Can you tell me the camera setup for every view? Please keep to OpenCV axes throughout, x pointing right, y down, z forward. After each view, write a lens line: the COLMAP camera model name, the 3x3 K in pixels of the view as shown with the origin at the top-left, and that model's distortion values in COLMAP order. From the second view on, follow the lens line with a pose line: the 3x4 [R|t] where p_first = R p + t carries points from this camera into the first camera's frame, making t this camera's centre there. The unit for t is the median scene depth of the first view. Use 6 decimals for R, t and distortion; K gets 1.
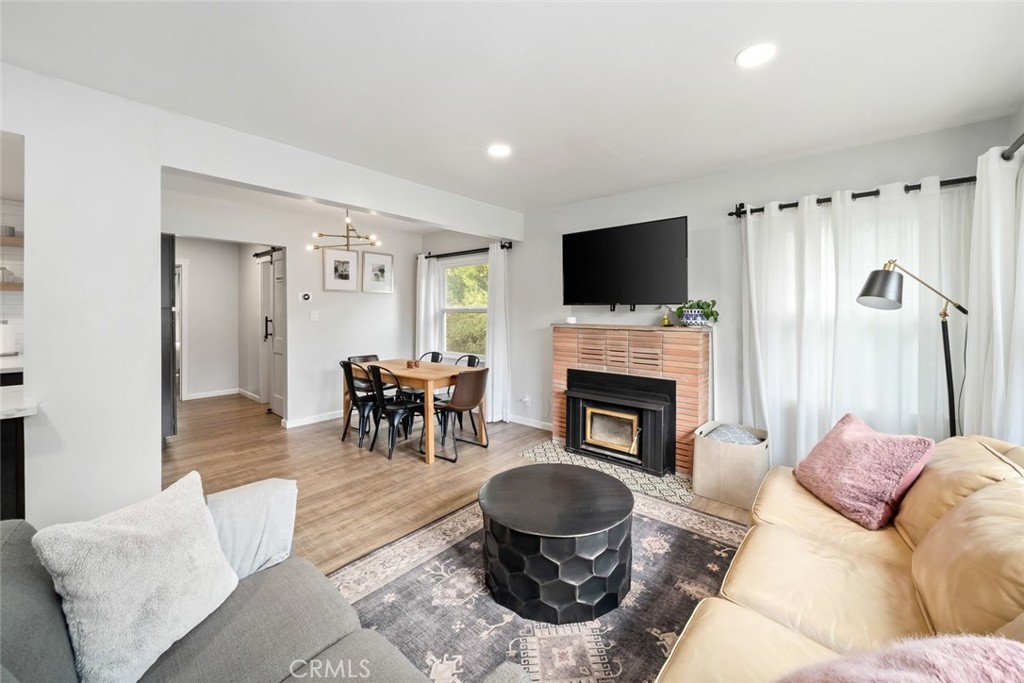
lens RADIAL K [[389.8, 0, 528.4], [0, 389.8, 311.9], [0, 0, 1]] dist [-0.002084, -0.000129]
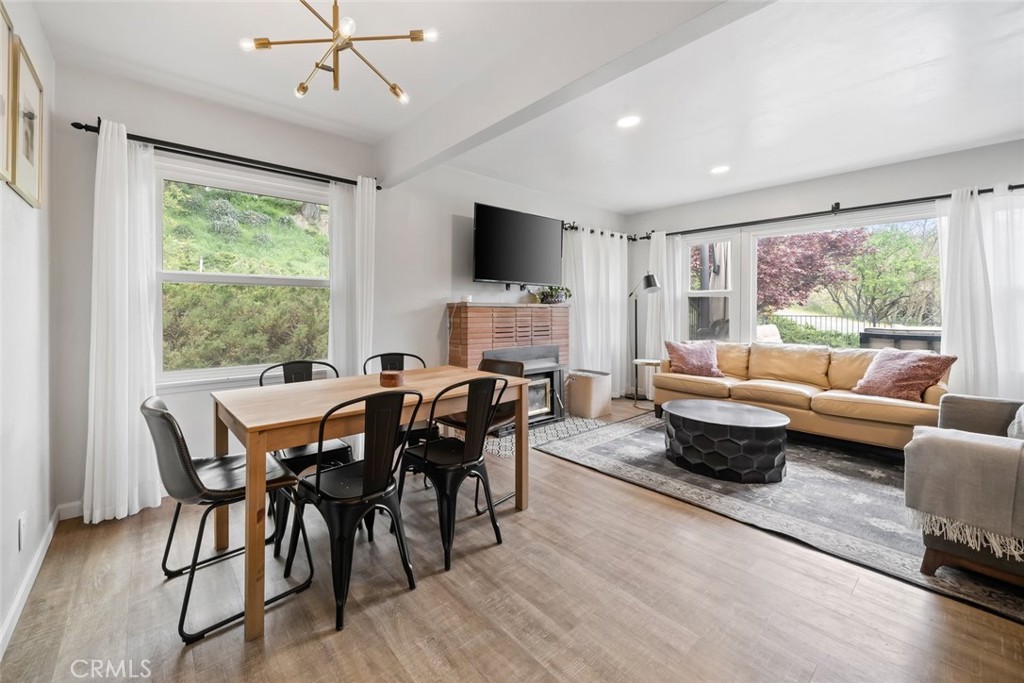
lens RADIAL K [[404.2, 0, 459.1], [0, 404.2, 309.1], [0, 0, 1]] dist [-0.001686, -0.000269]
pose [[0.219145, 0.000156, 0.975692, -1.011240], [-0.001044, 0.999999, 0.000074, 0.056138], [-0.975692, -0.001035, 0.219145, 1.024520]]
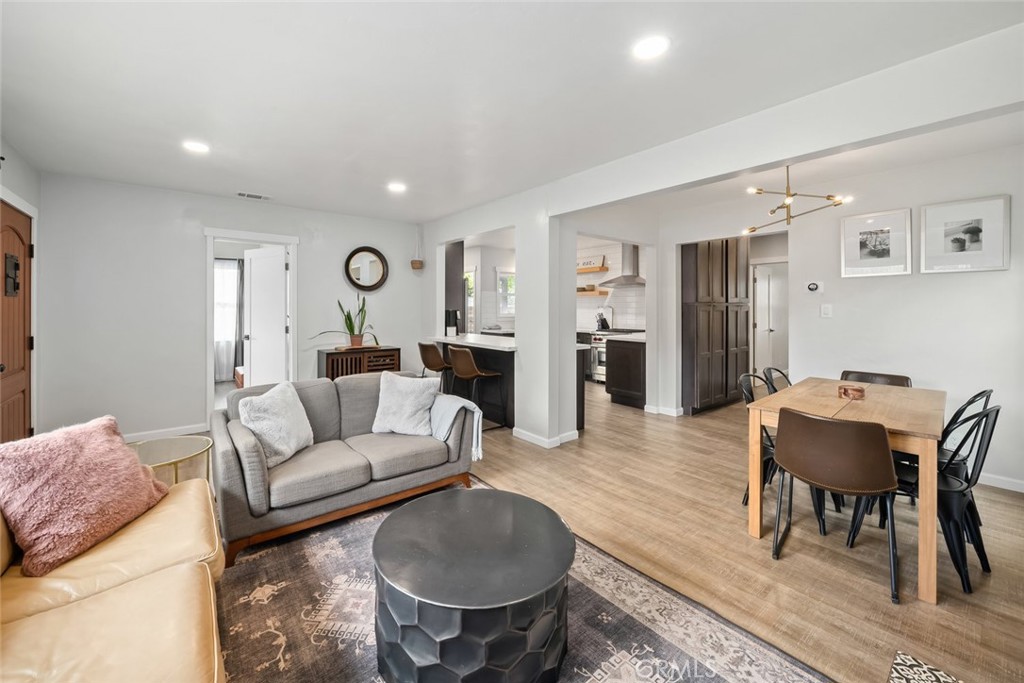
lens RADIAL K [[397.3, 0, 489.4], [0, 397.3, 307.0], [0, 0, 1]] dist [-0.006511, -0.000086]
pose [[-0.218899, -0.003079, -0.975743, 0.527136], [-0.004738, 0.999987, -0.002093, 0.009933], [0.975736, 0.004165, -0.218911, 0.760870]]
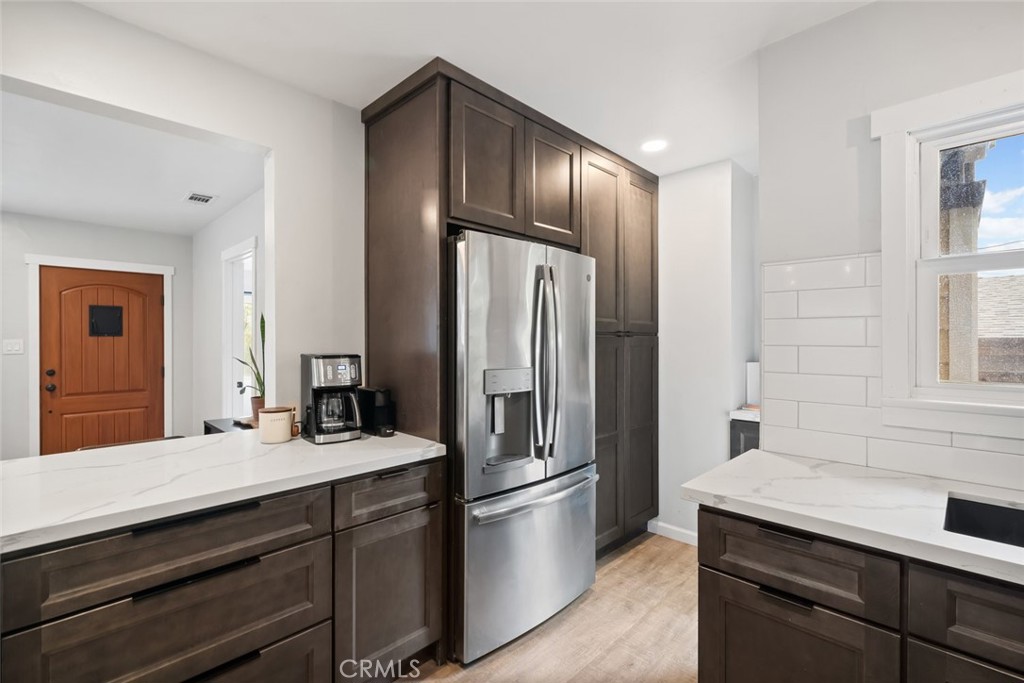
lens RADIAL K [[462.0, 0, 492.5], [0, 462.0, 341.6], [0, 0, 1]] dist [-0.000495, -0.000157]
pose [[-0.994533, 0.001507, 0.104411, -1.445084], [0.001883, 0.999992, 0.003503, 0.001614], [-0.104405, 0.003681, -0.994528, 0.797888]]
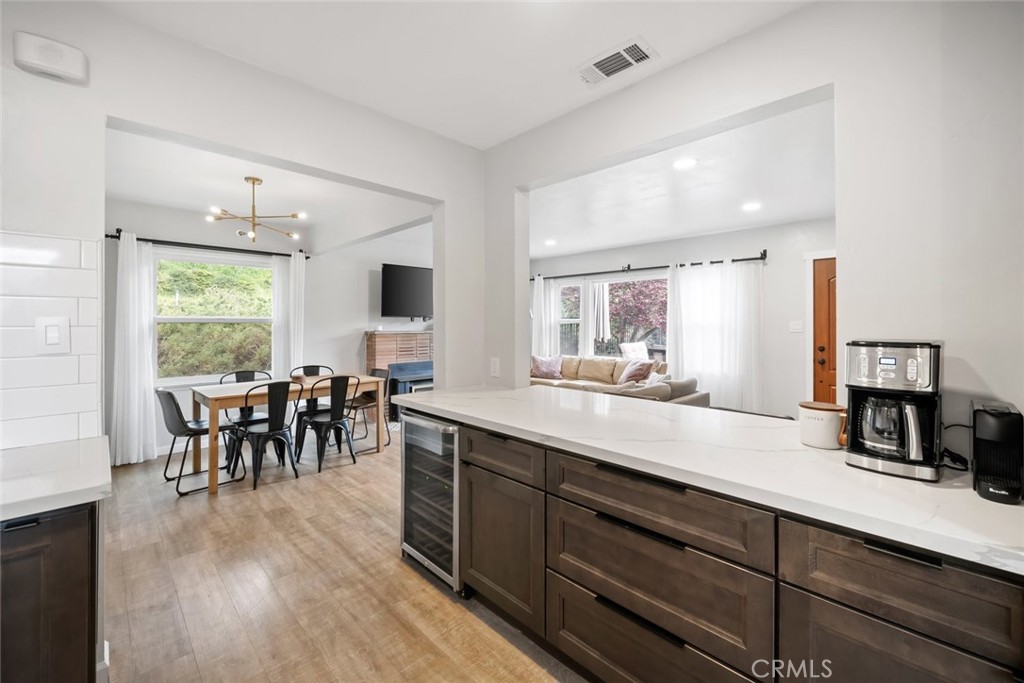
lens RADIAL K [[420.6, 0, 516.3], [0, 420.6, 321.2], [0, 0, 1]] dist [-0.001547, -0.000524]
pose [[0.097729, 0.003391, 0.995207, -1.573949], [0.001138, 0.999993, -0.003519, 0.003590], [-0.995212, 0.001476, 0.097724, 0.506334]]
